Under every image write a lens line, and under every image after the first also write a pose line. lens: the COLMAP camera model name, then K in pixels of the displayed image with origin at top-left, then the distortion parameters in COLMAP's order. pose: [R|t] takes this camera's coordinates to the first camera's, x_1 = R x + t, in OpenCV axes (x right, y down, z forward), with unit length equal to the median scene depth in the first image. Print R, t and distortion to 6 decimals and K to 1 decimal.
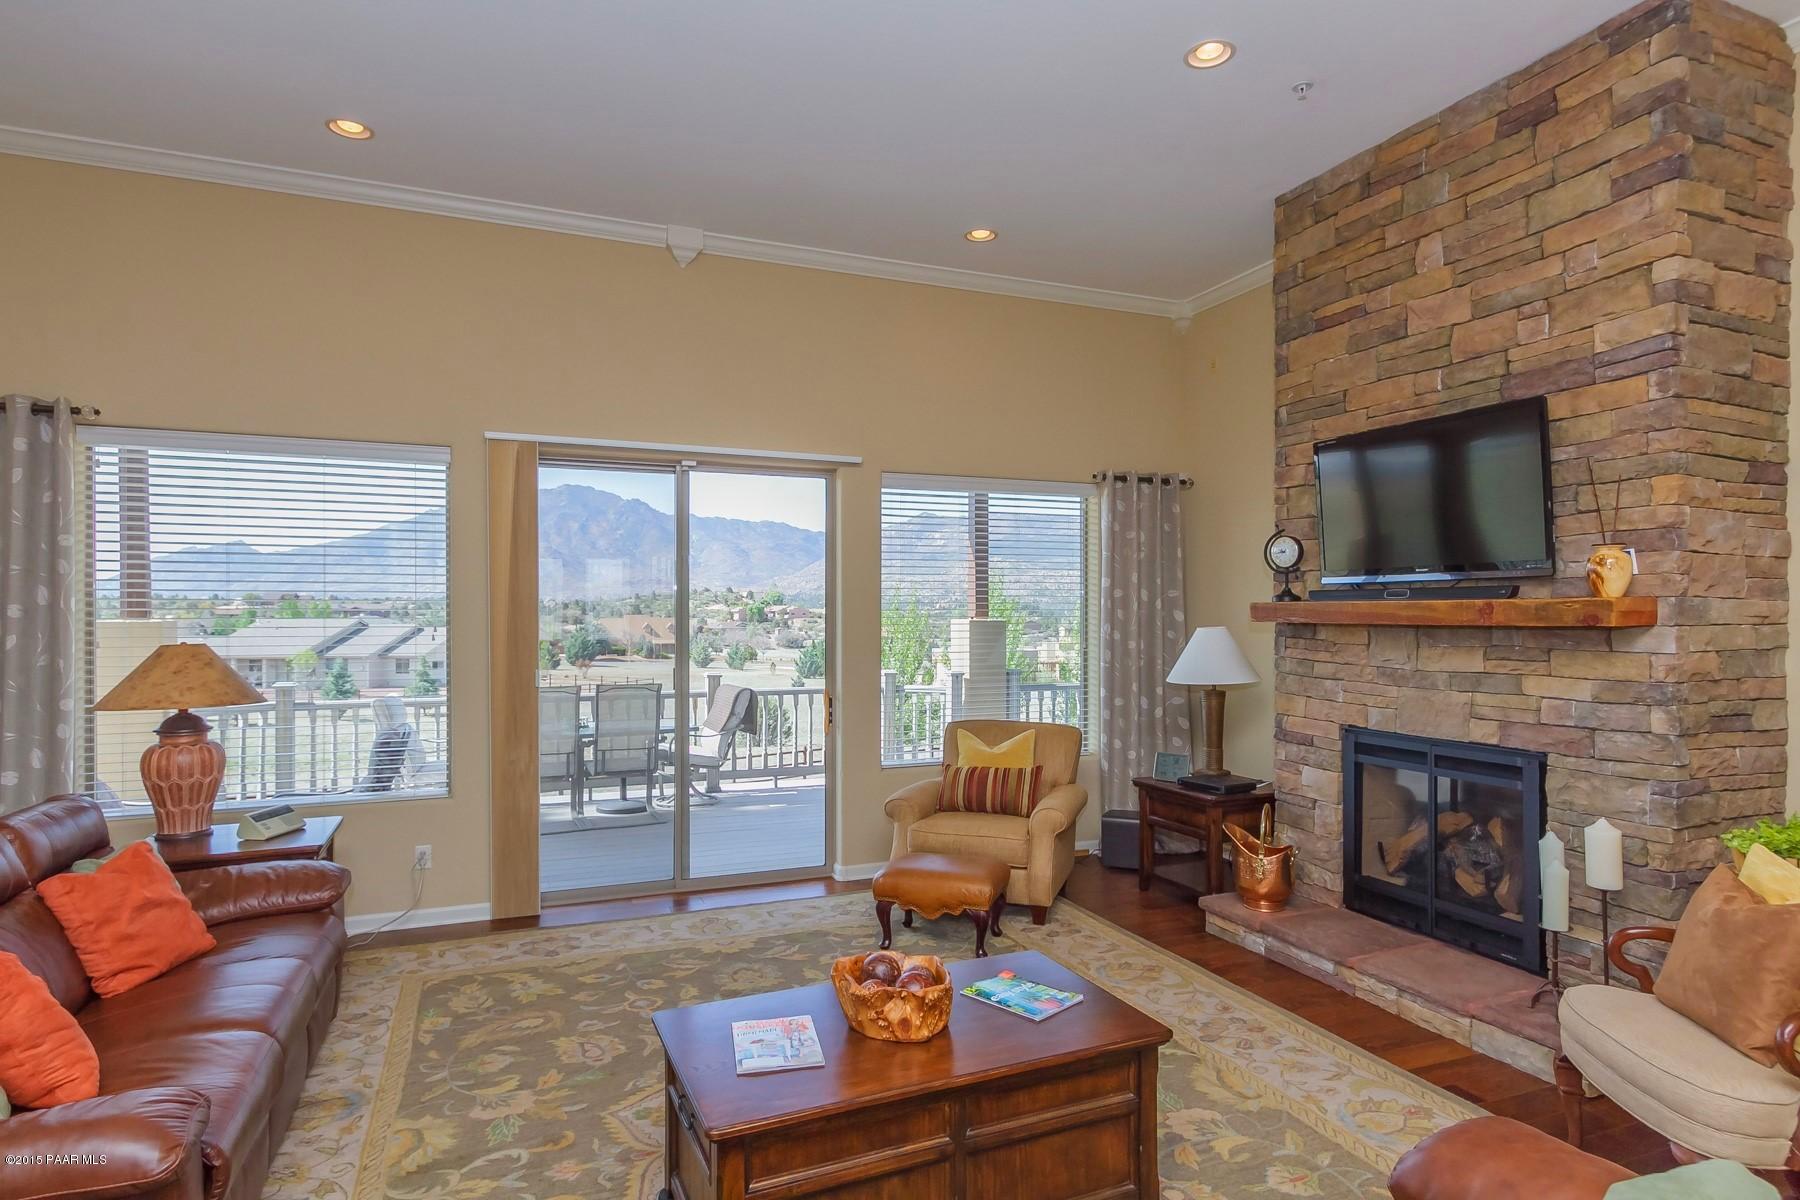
lens RADIAL K [[966.0, 0, 907.4], [0, 966.0, 608.8], [0, 0, 1]] dist [0.005463, 0.001956]
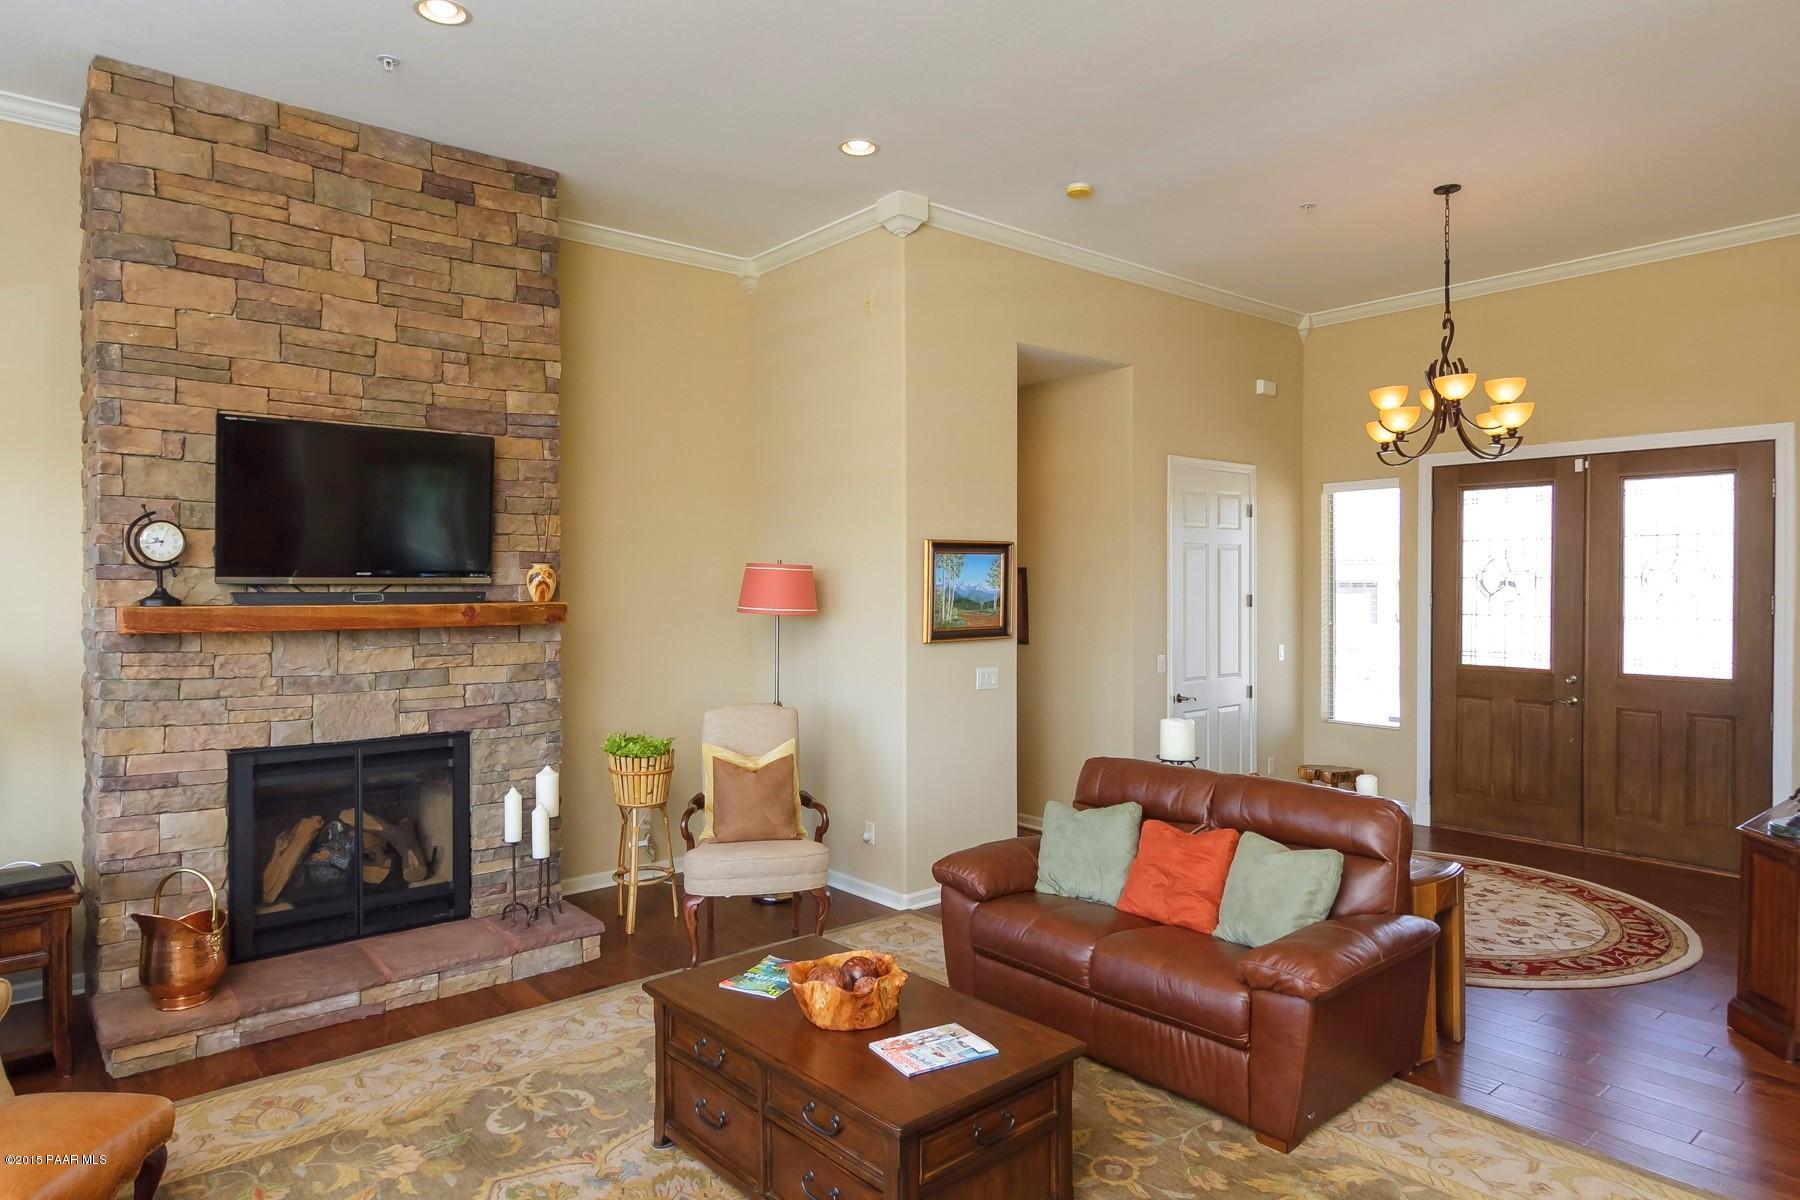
lens RADIAL K [[1054.4, 0, 906.5], [0, 1054.4, 594.5], [0, 0, 1]] dist [-0.012191, -0.001060]
pose [[-0.304063, -0.004869, 0.952640, -0.696193], [-0.000502, 0.999988, 0.004951, -0.024884], [-0.952652, 0.001027, -0.304061, 0.813529]]
